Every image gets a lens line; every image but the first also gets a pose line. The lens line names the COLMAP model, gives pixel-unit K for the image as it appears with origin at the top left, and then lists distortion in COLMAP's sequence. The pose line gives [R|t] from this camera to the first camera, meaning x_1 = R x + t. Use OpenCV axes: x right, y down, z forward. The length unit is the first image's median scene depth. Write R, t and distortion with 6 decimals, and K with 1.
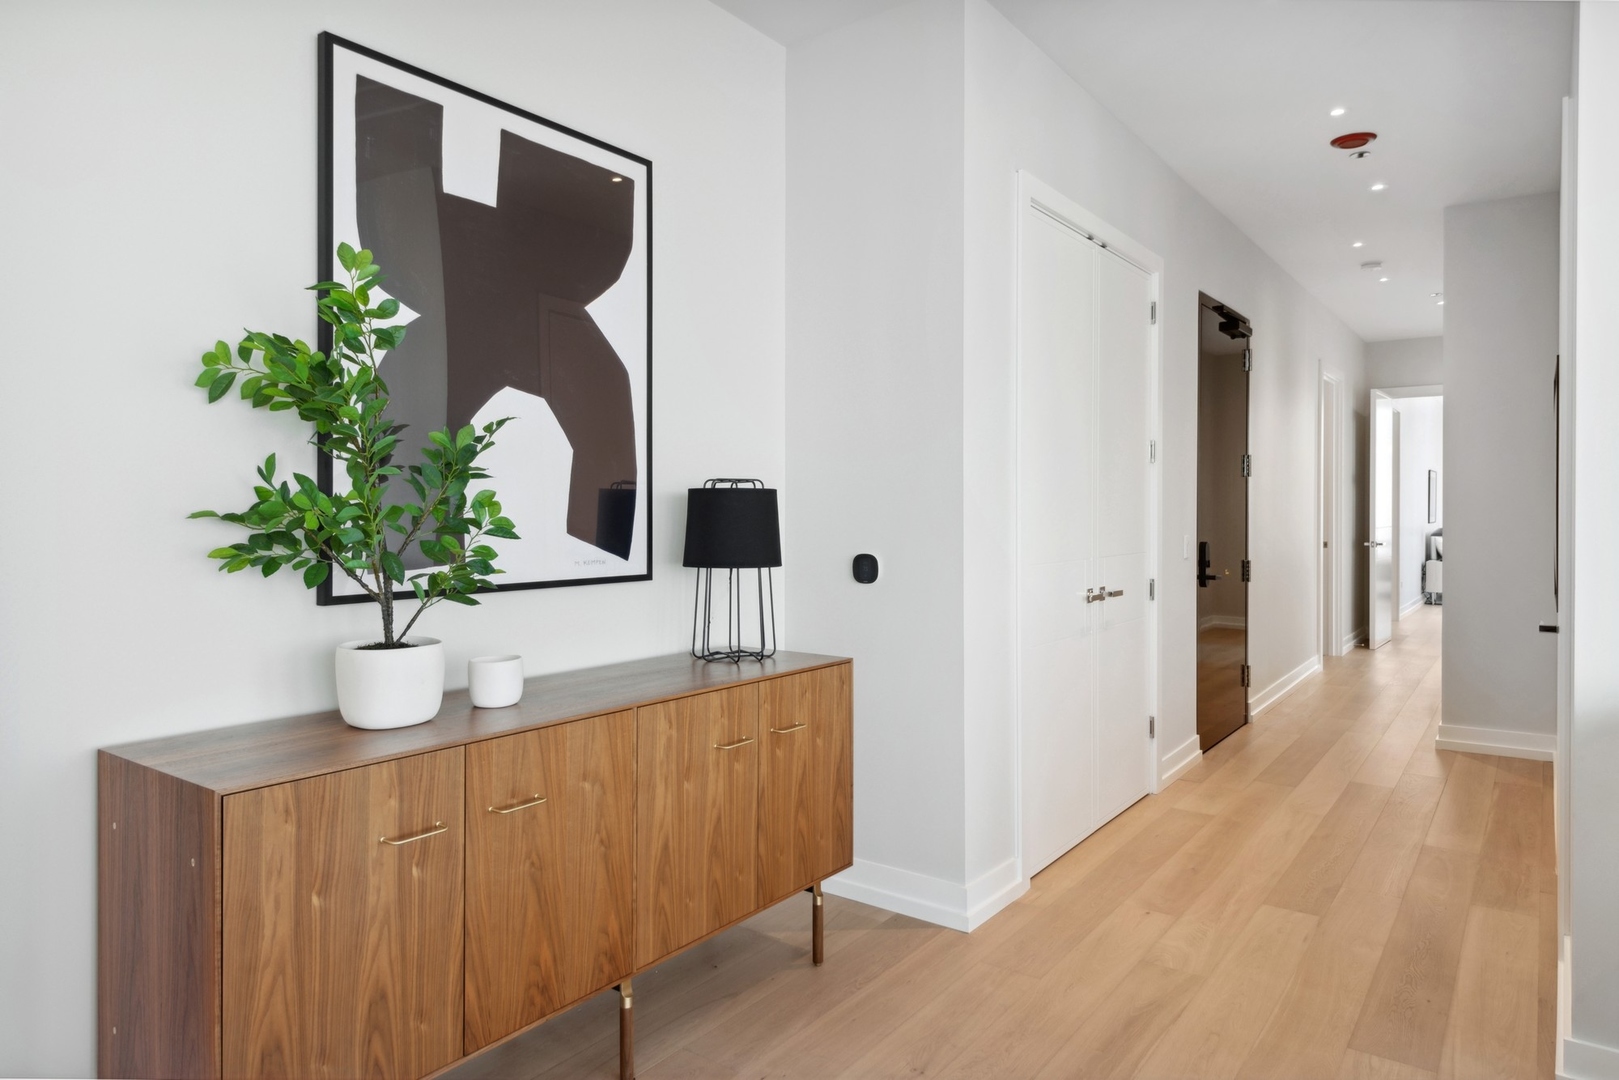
lens RADIAL K [[992.9, 0, 809.5], [0, 992.9, 540.0], [0, 0, 1]] dist [-0.003465, -0.000723]
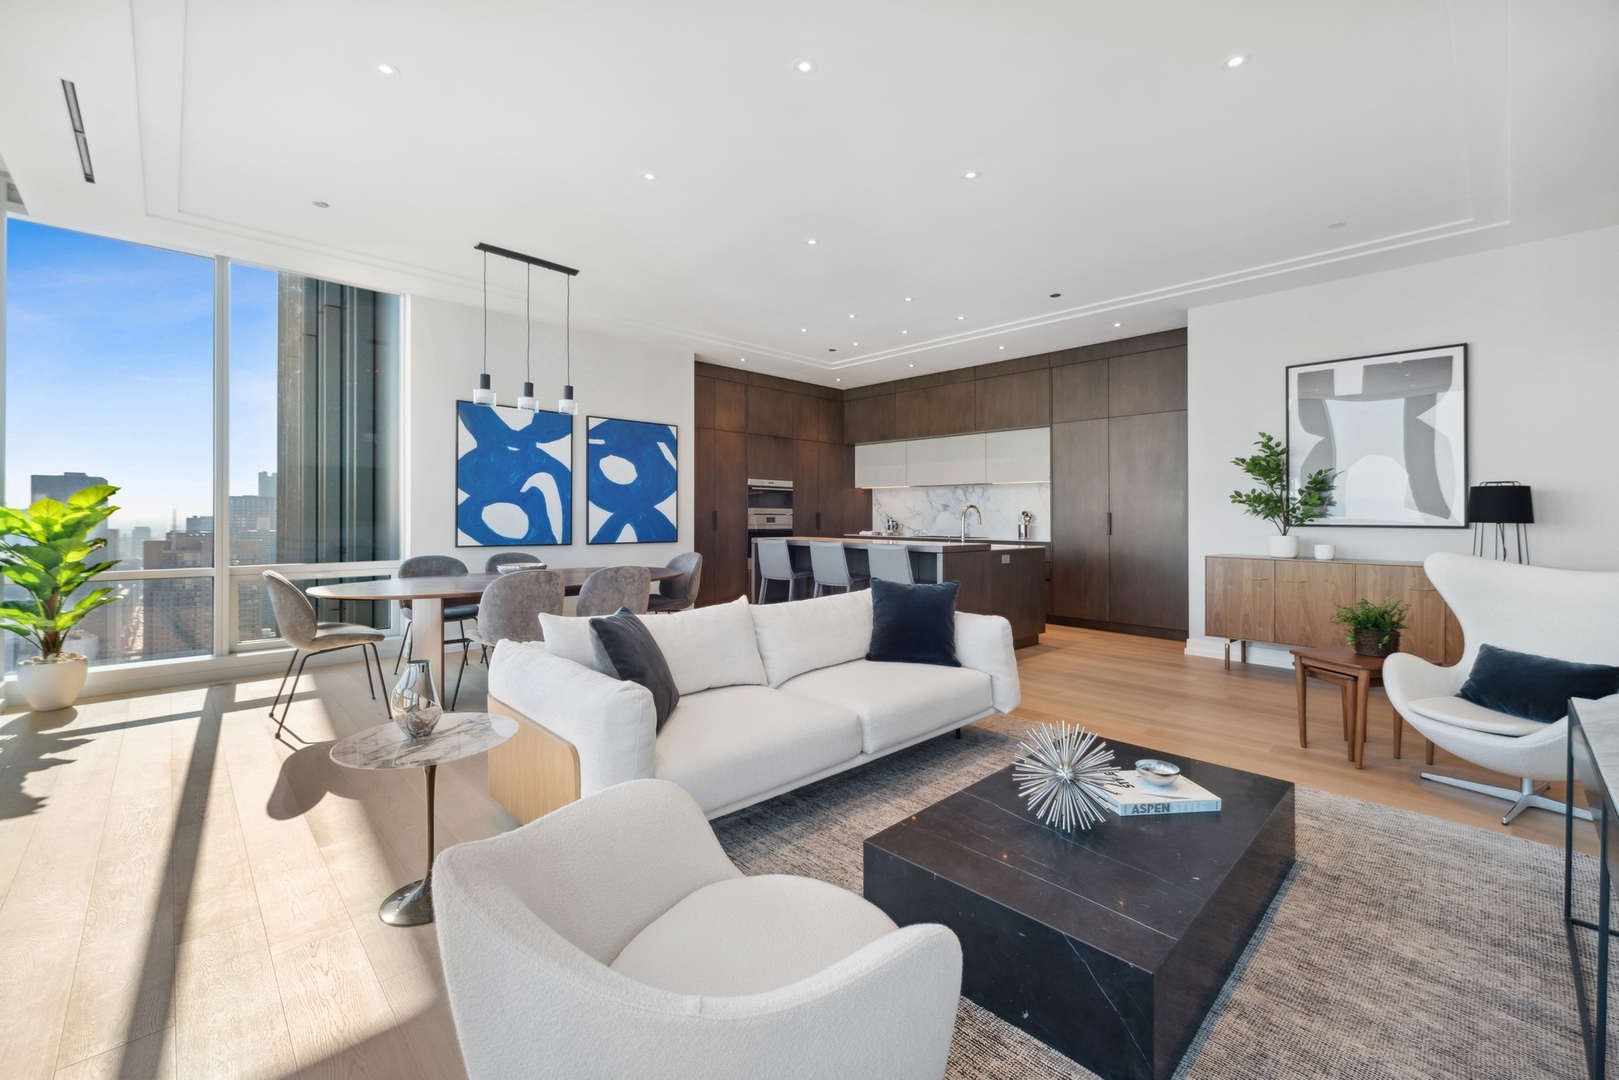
lens RADIAL K [[663.1, 0, 806.8], [0, 663.1, 499.5], [0, 0, 1]] dist [0.000197, 0.000038]
pose [[-0.159699, -0.004524, -0.987155, 1.896451], [-0.013825, 0.999902, -0.002346, 0.001023], [0.987069, 0.013273, -0.159746, -0.290217]]
